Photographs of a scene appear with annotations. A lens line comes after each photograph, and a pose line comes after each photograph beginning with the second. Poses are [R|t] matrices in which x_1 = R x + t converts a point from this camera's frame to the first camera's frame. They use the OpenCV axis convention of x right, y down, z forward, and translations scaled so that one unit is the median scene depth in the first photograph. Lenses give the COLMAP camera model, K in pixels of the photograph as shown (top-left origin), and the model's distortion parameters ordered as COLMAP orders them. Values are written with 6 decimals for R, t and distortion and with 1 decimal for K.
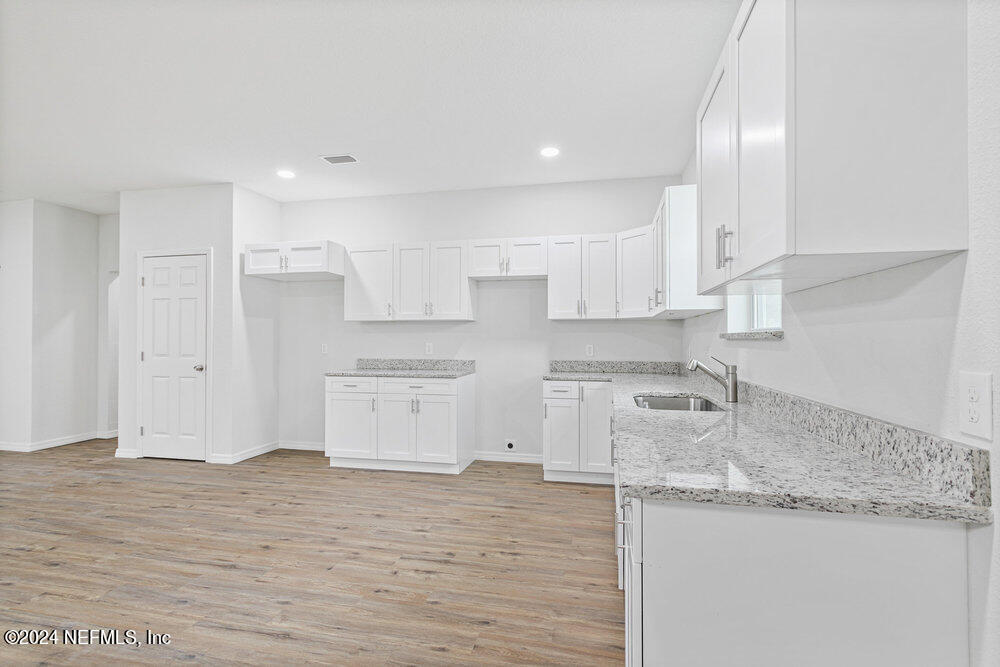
lens RADIAL K [[478.2, 0, 500.0], [0, 478.2, 333.5], [0, 0, 1]] dist [0.001967, 0.000731]
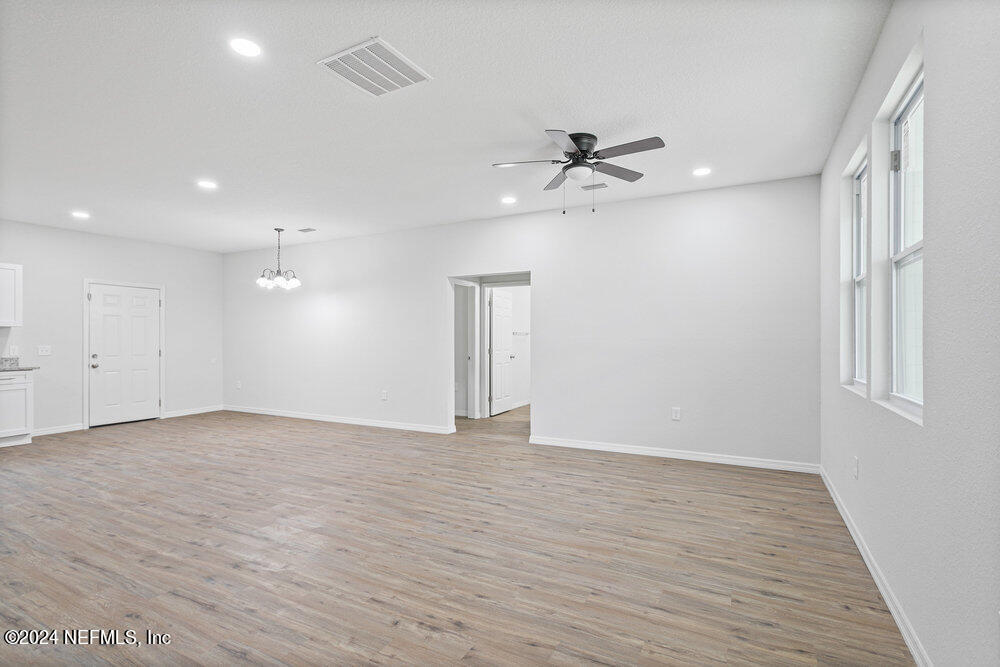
lens RADIAL K [[483.6, 0, 504.1], [0, 483.6, 342.4], [0, 0, 1]] dist [0.001324, 0.000306]
pose [[-0.966512, 0.000256, 0.256622, -1.510007], [-0.001369, 0.999980, -0.006154, 0.012528], [-0.256618, -0.006299, -0.966492, 1.185900]]
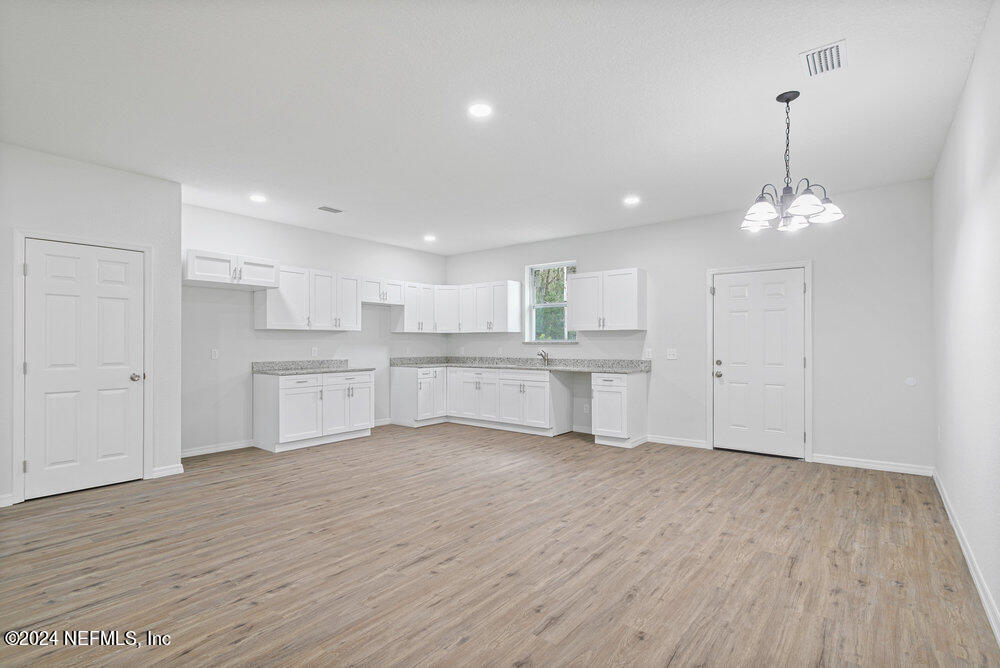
lens RADIAL K [[477.7, 0, 498.5], [0, 477.7, 340.1], [0, 0, 1]] dist [0.001090, 0.001426]
pose [[0.435649, 0.005895, 0.900097, -1.225666], [-0.009502, 0.999953, -0.001950, -0.002461], [-0.900066, -0.007703, 0.435685, -0.005925]]
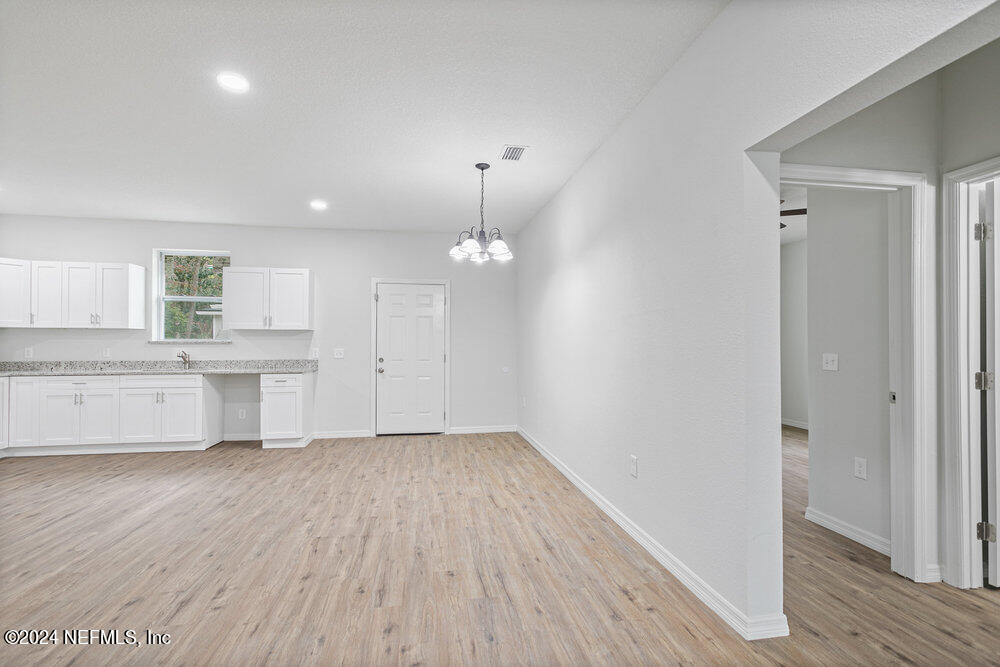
lens RADIAL K [[477.7, 0, 498.5], [0, 477.7, 339.6], [0, 0, 1]] dist [0.001090, 0.001426]
pose [[-0.375879, 0.006583, 0.926645, -1.314608], [-0.012479, 0.999848, -0.012165, -0.000253], [-0.926585, -0.016136, -0.375740, 0.234824]]
